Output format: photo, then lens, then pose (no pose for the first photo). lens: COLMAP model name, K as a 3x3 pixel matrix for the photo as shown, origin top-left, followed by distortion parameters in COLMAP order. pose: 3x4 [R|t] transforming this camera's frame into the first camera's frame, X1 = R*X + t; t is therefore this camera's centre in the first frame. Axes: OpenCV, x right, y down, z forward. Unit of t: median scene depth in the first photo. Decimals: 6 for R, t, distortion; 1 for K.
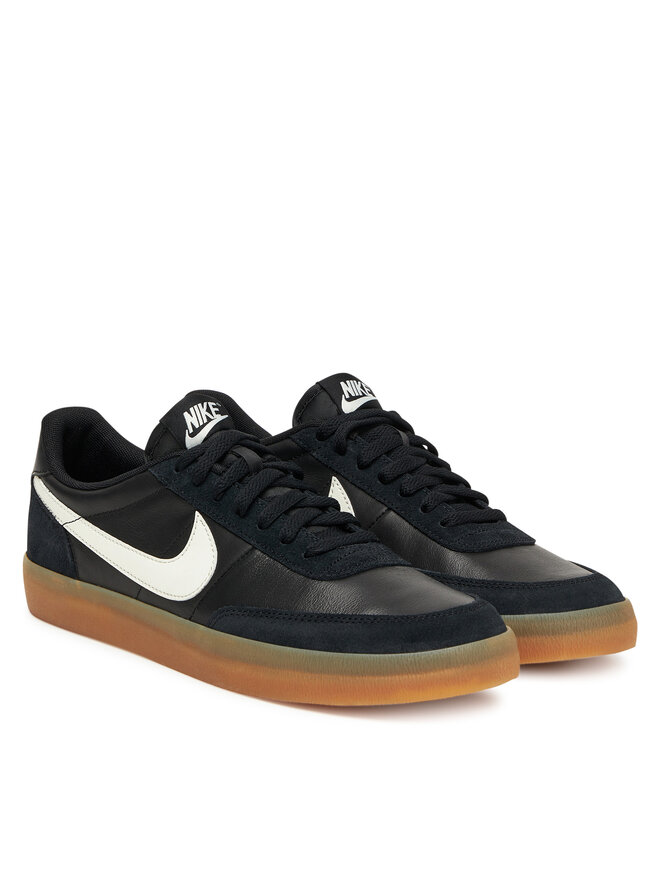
lens RADIAL K [[2119.8, 0, 329.3], [0, 2119.8, 440.1], [0, 0, 1]] dist [0.044976, 0.000000]
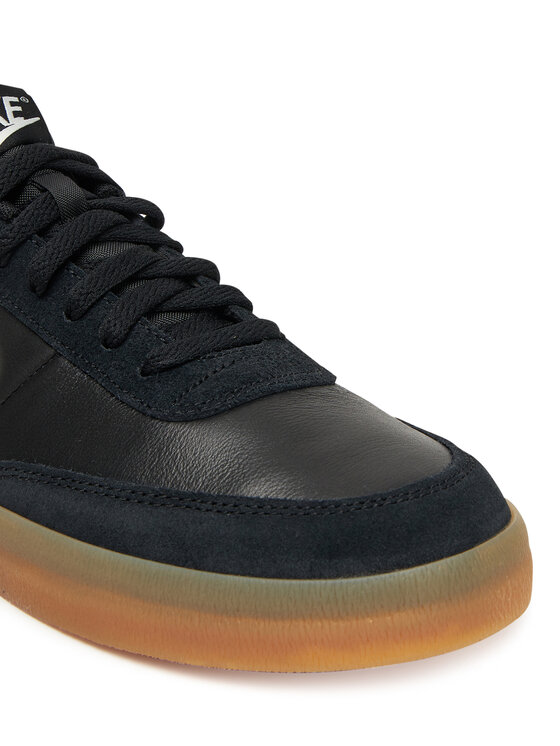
lens RADIAL K [[1426.2, 0, 281.3], [0, 1426.2, 375.5], [0, 0, 1]] dist [-0.007153, 0.000000]
pose [[0.999553, -0.000414, -0.029910, 0.035939], [0.004786, 0.989236, 0.146248, 0.001510], [0.029527, -0.146326, 0.988796, 0.637955]]
